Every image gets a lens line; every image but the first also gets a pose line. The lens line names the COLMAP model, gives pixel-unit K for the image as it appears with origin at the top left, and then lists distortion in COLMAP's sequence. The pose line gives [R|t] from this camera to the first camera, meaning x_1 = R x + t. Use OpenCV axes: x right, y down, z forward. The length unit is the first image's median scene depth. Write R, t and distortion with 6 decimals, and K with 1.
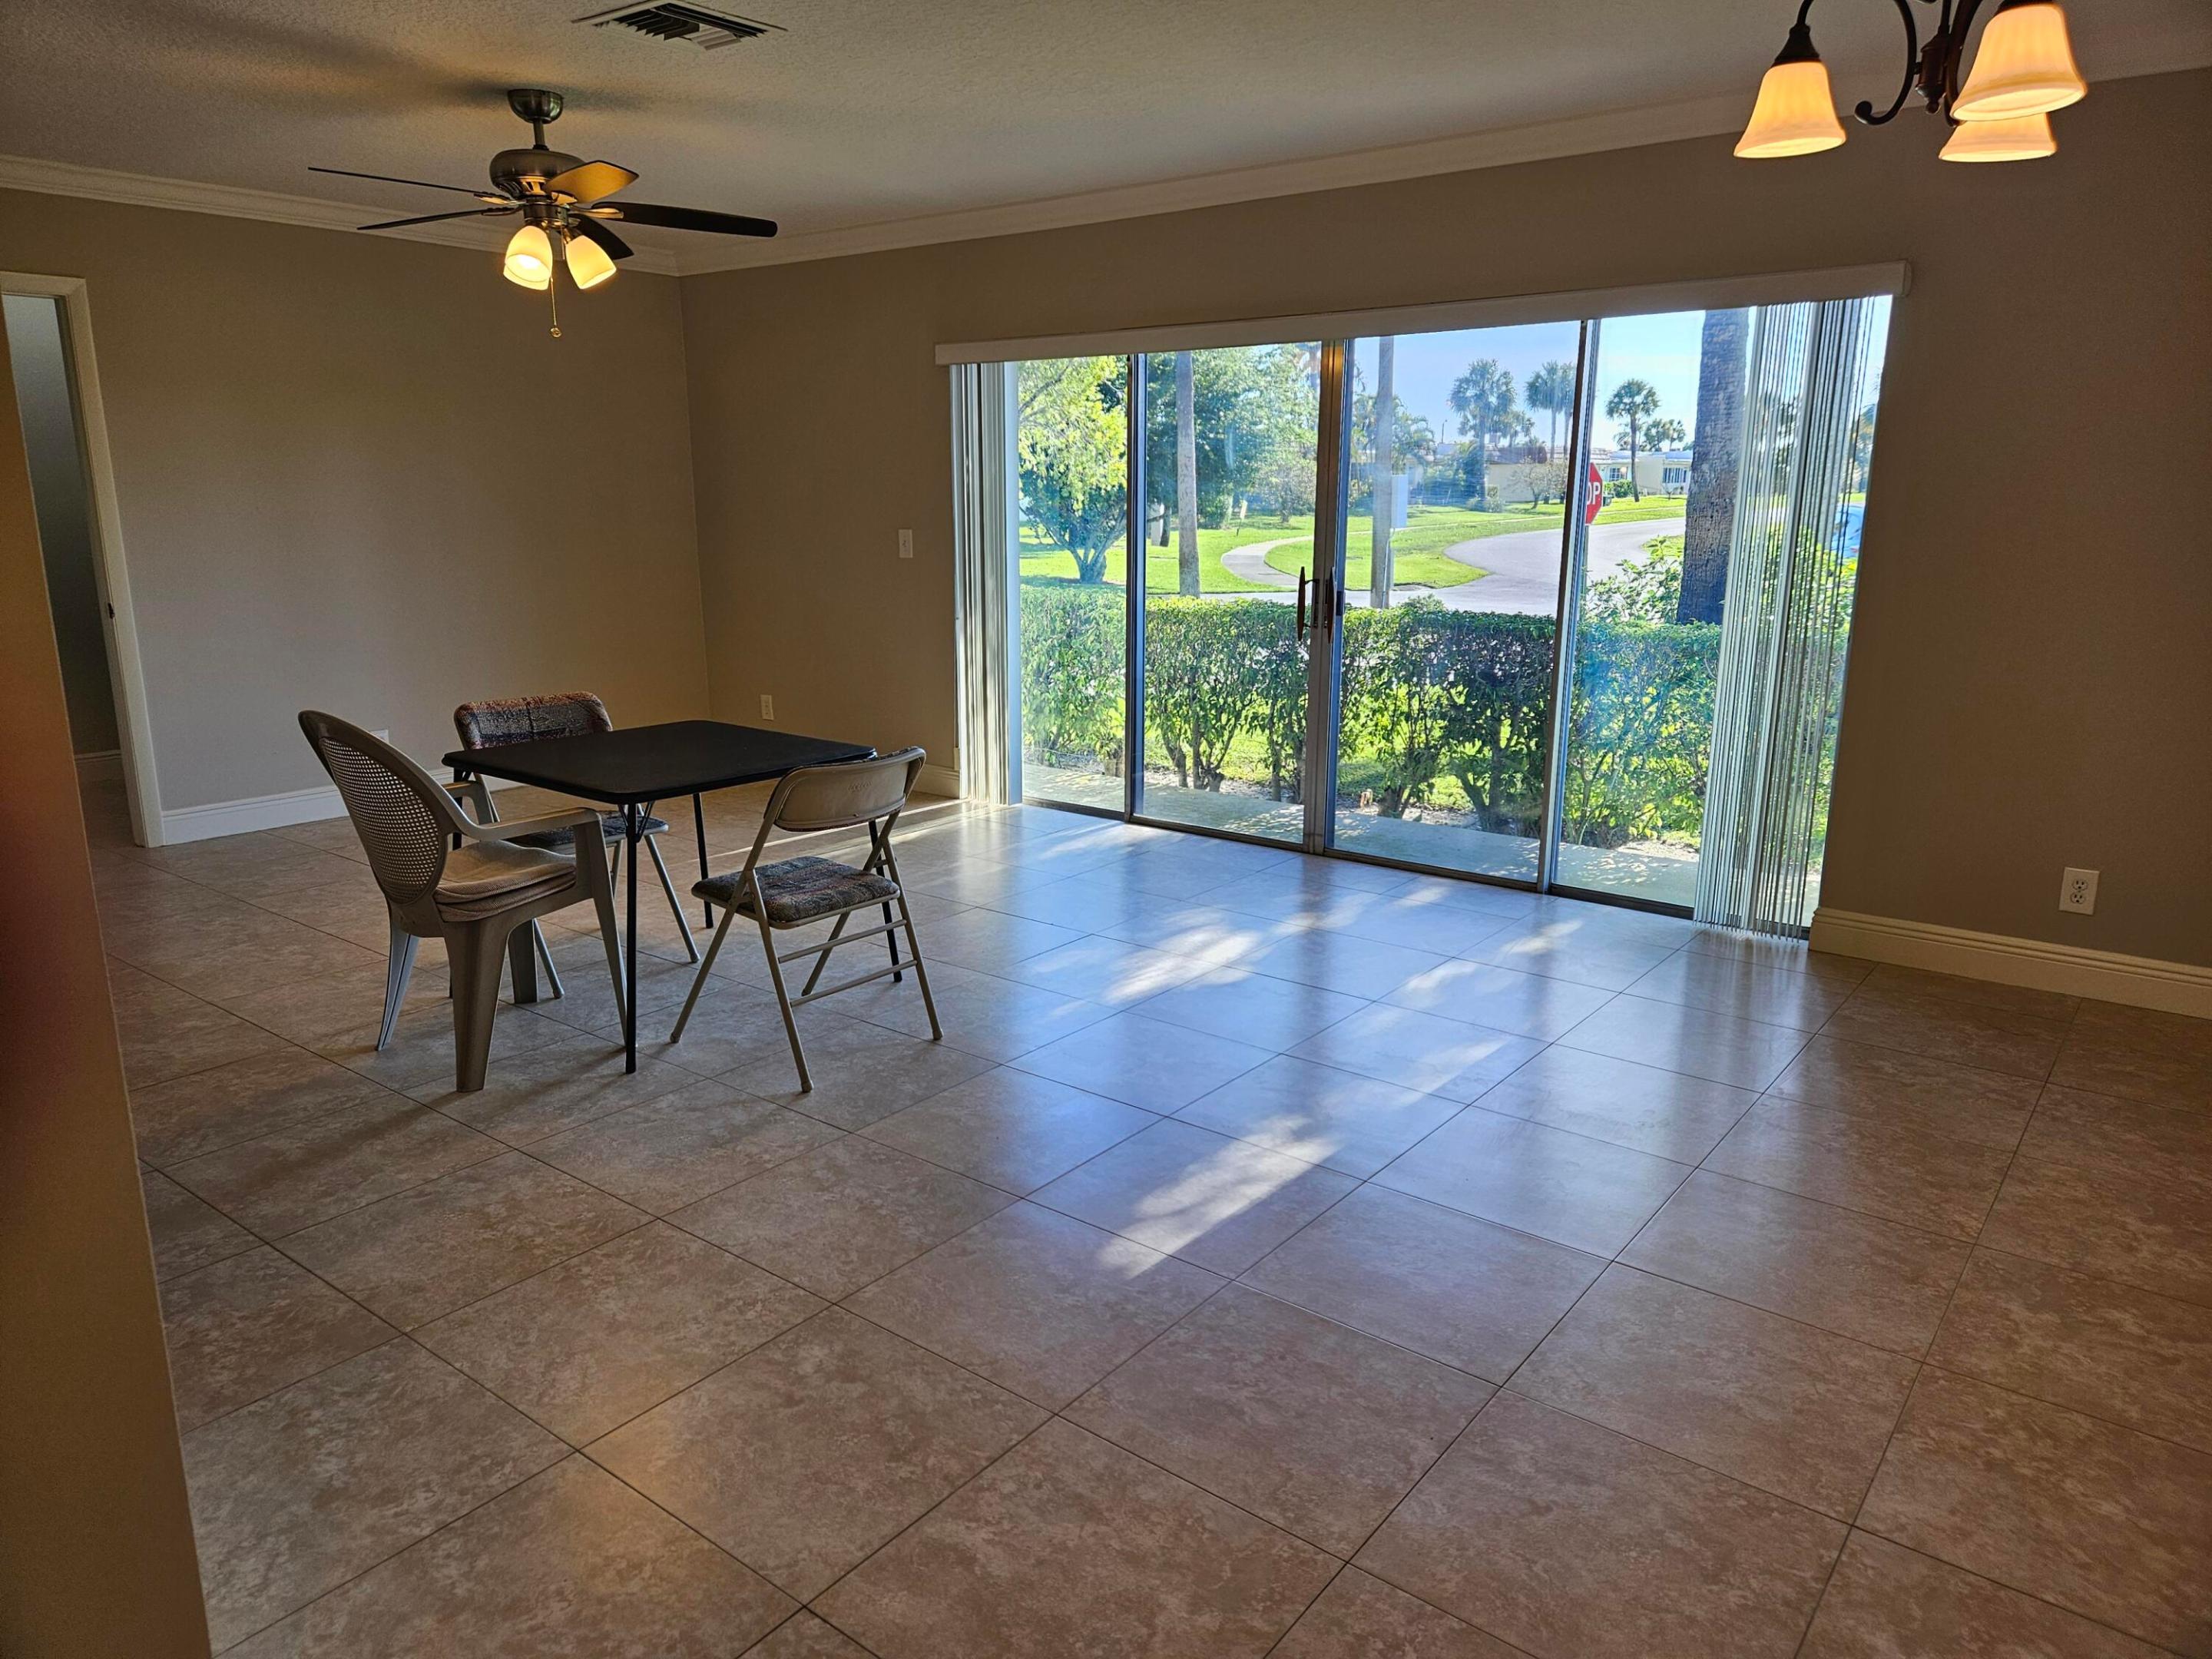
lens RADIAL K [[1469.6, 0, 1093.0], [0, 1469.6, 822.5], [0, 0, 1]] dist [0.067840, -0.059644]
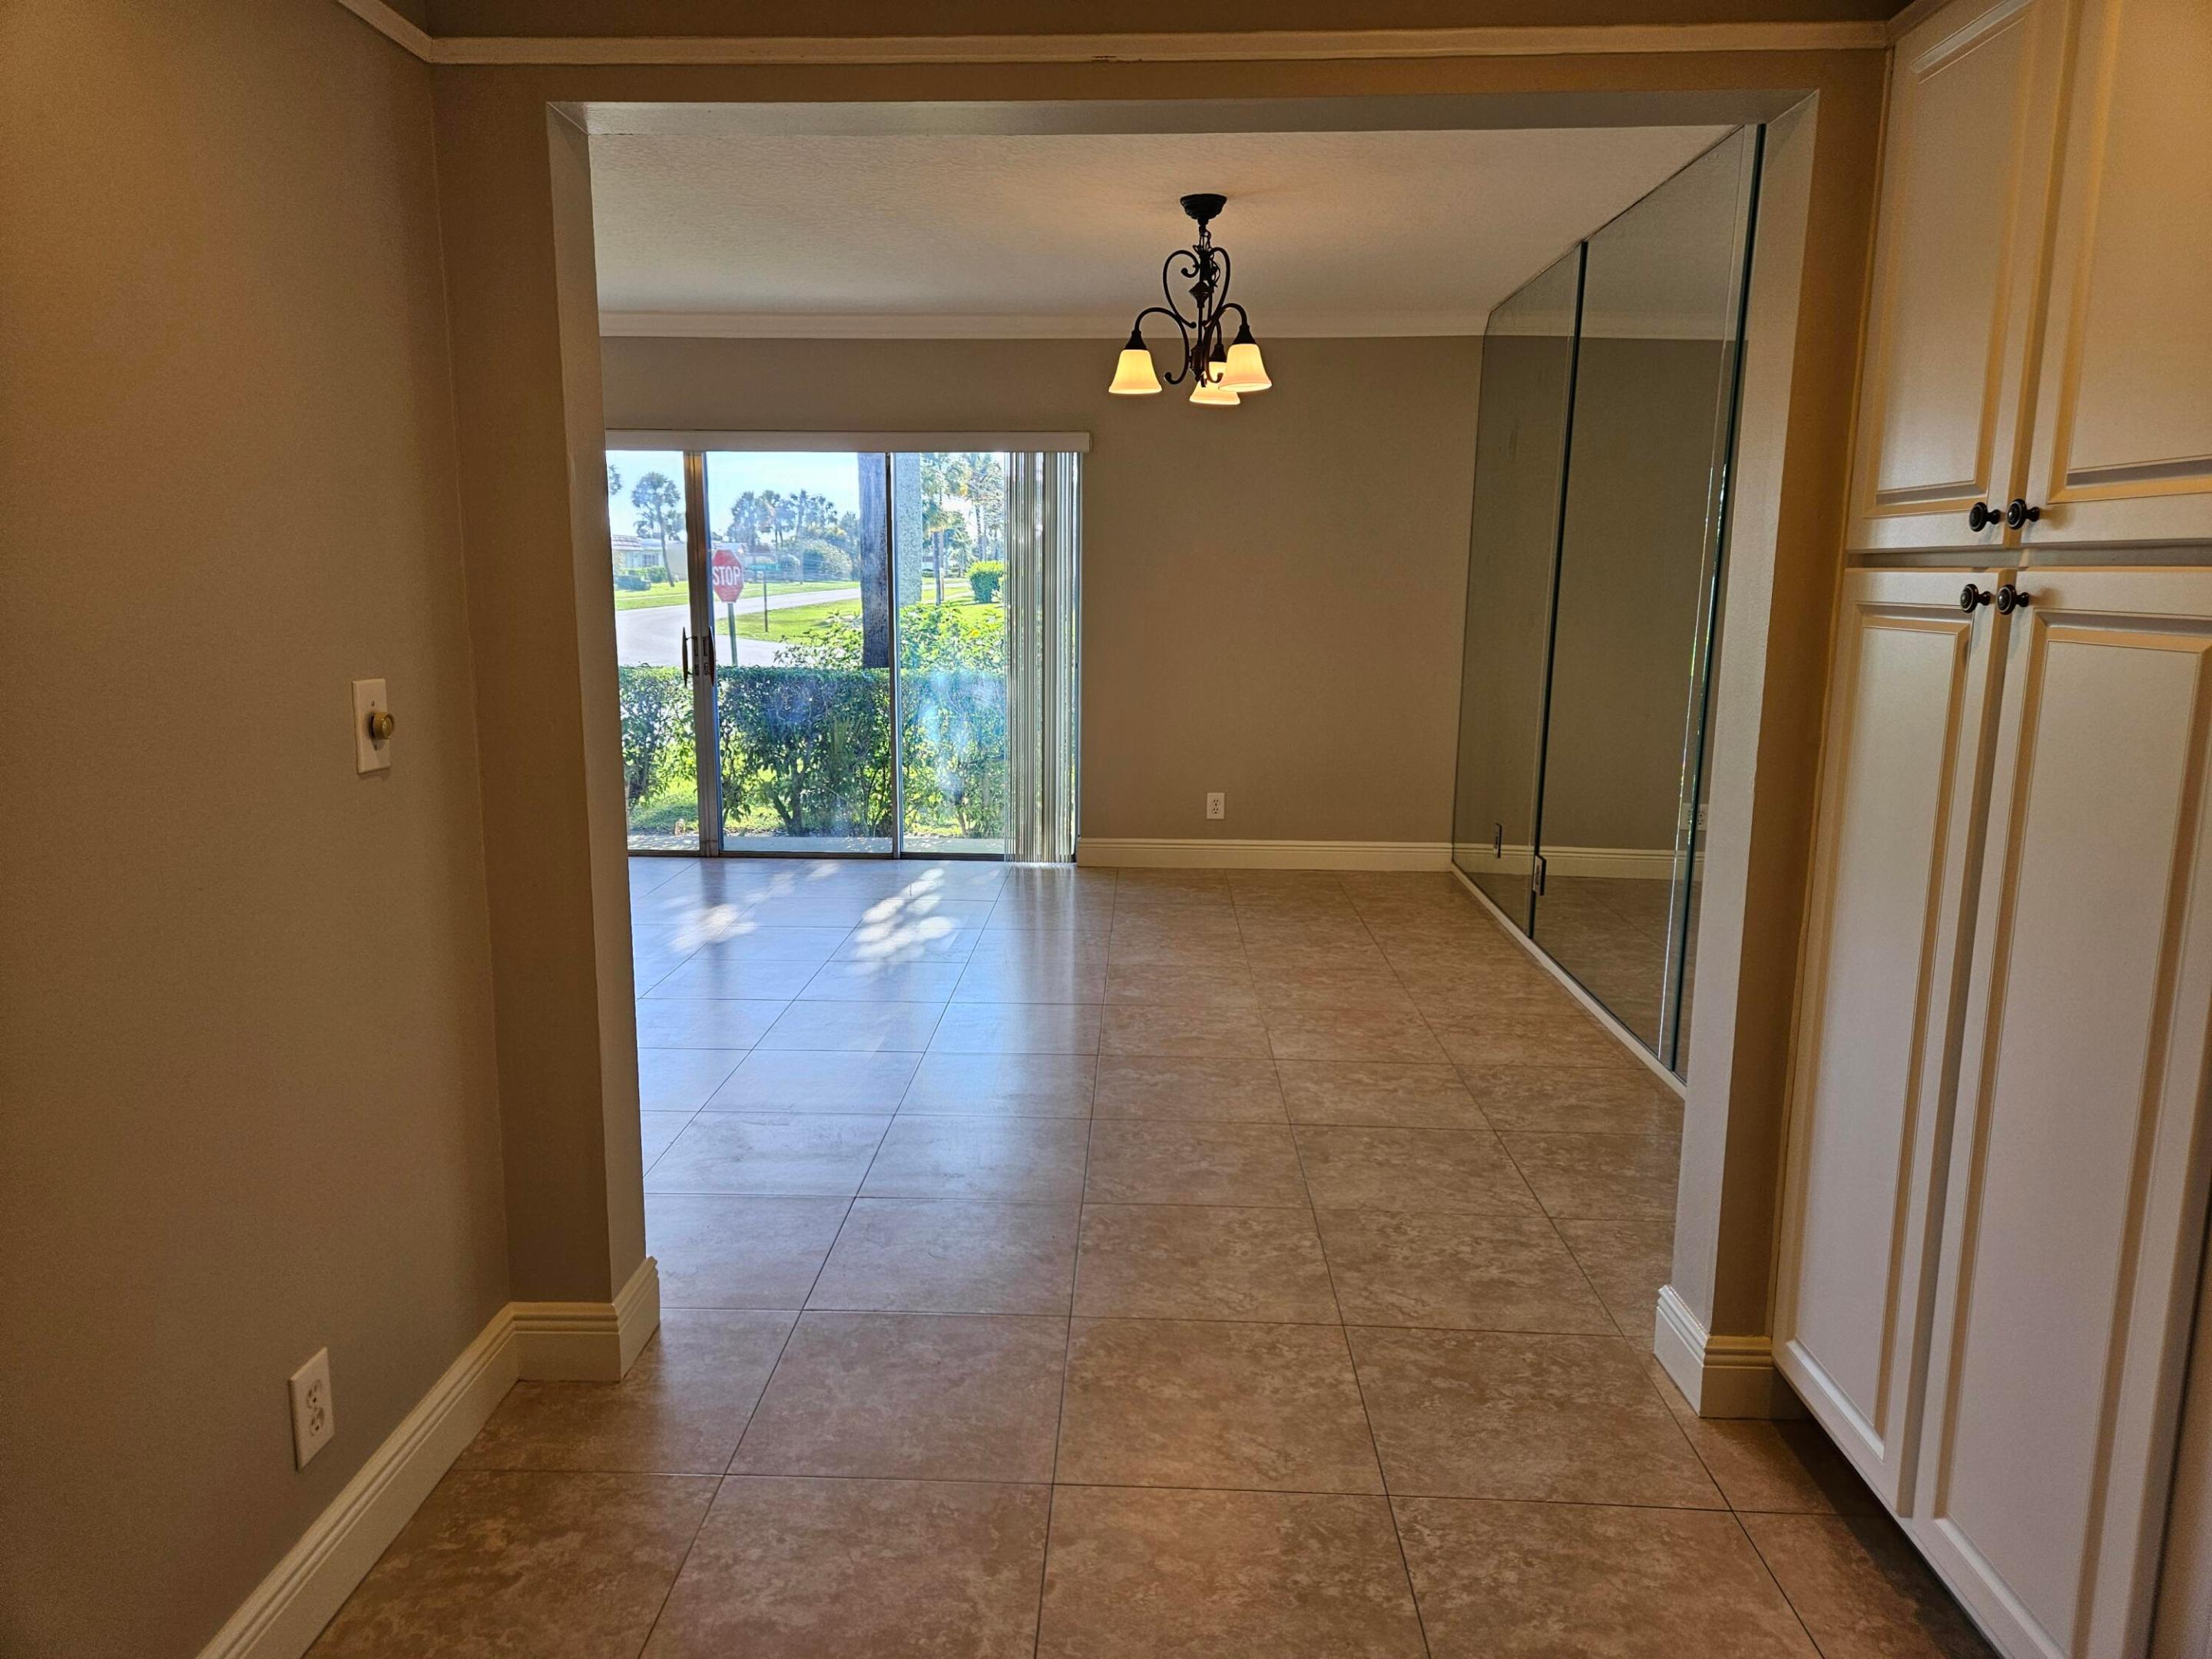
lens RADIAL K [[1469.6, 0, 1095.8], [0, 1469.6, 831.2], [0, 0, 1]] dist [0.067840, -0.059644]
pose [[0.805481, -0.099294, 0.584244, -0.507100], [0.128316, 0.991698, -0.008364, 0.083955], [-0.578564, 0.081705, 0.811535, -0.321565]]
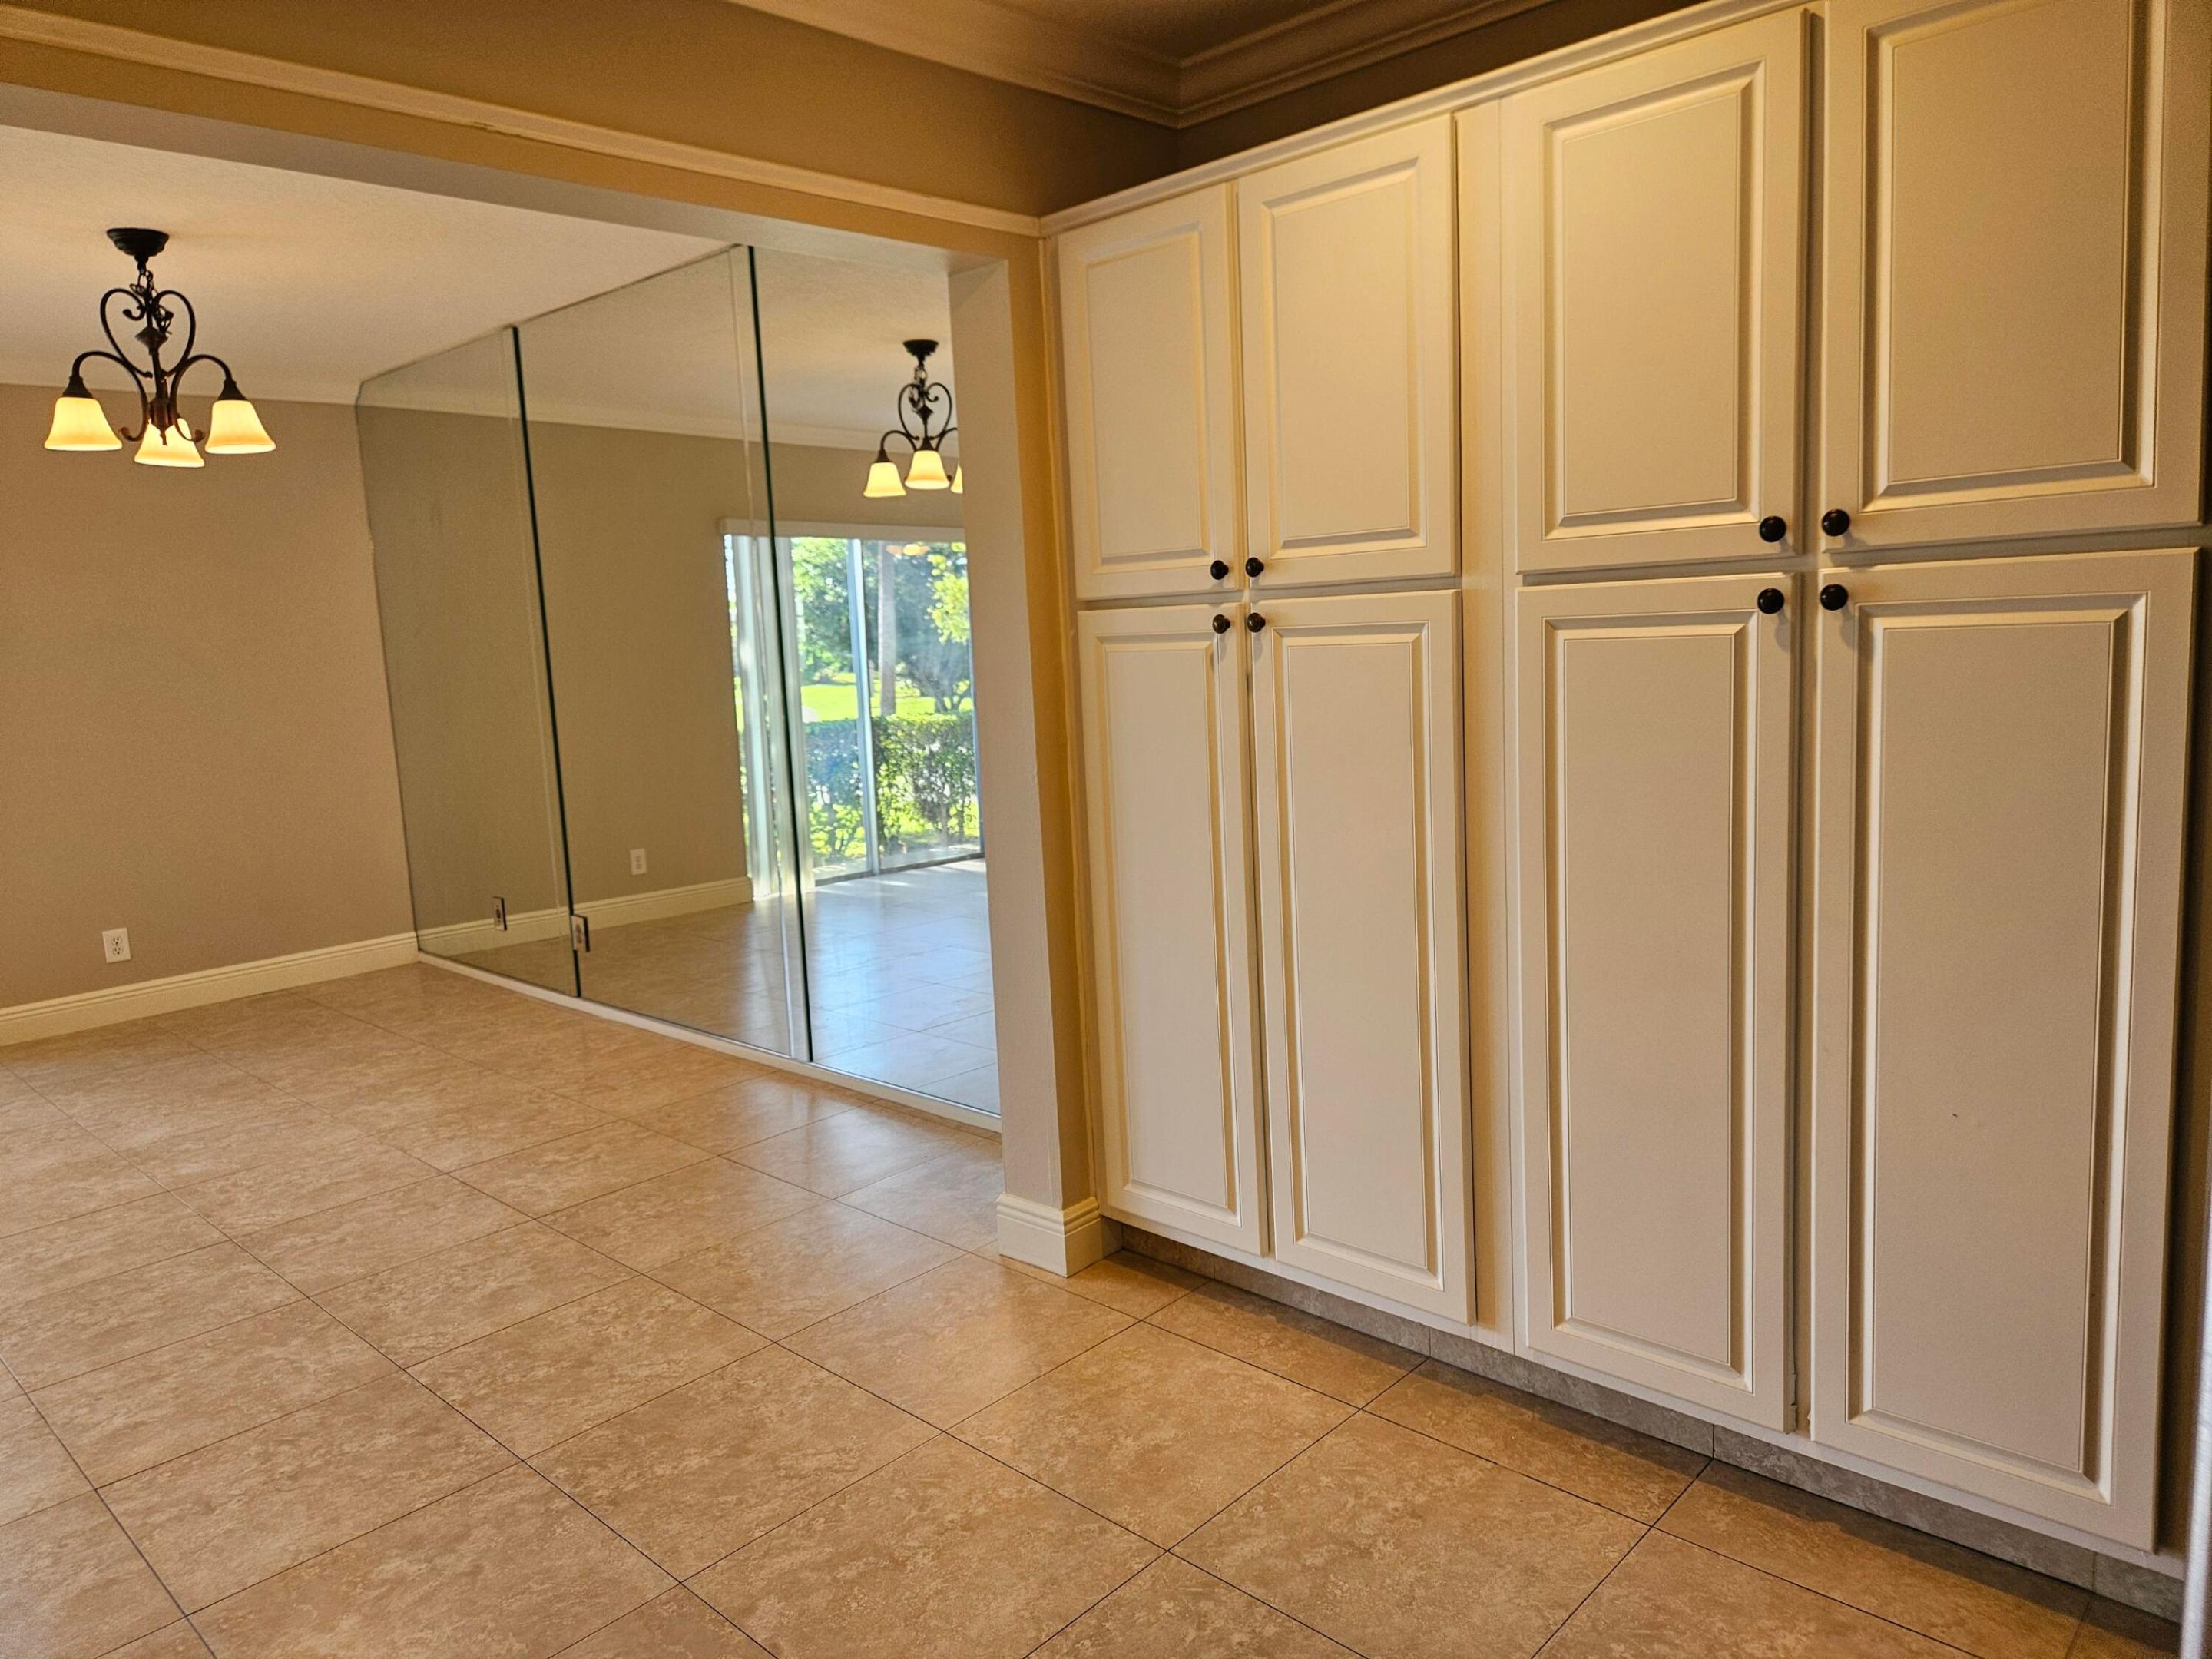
lens RADIAL K [[1469.6, 0, 1097.3], [0, 1469.6, 819.4], [0, 0, 1]] dist [0.067840, -0.059644]
pose [[0.089658, -0.146125, 0.985195, -0.726231], [0.276634, 0.953911, 0.116310, 0.028645], [-0.956784, 0.262110, 0.125949, -0.090725]]
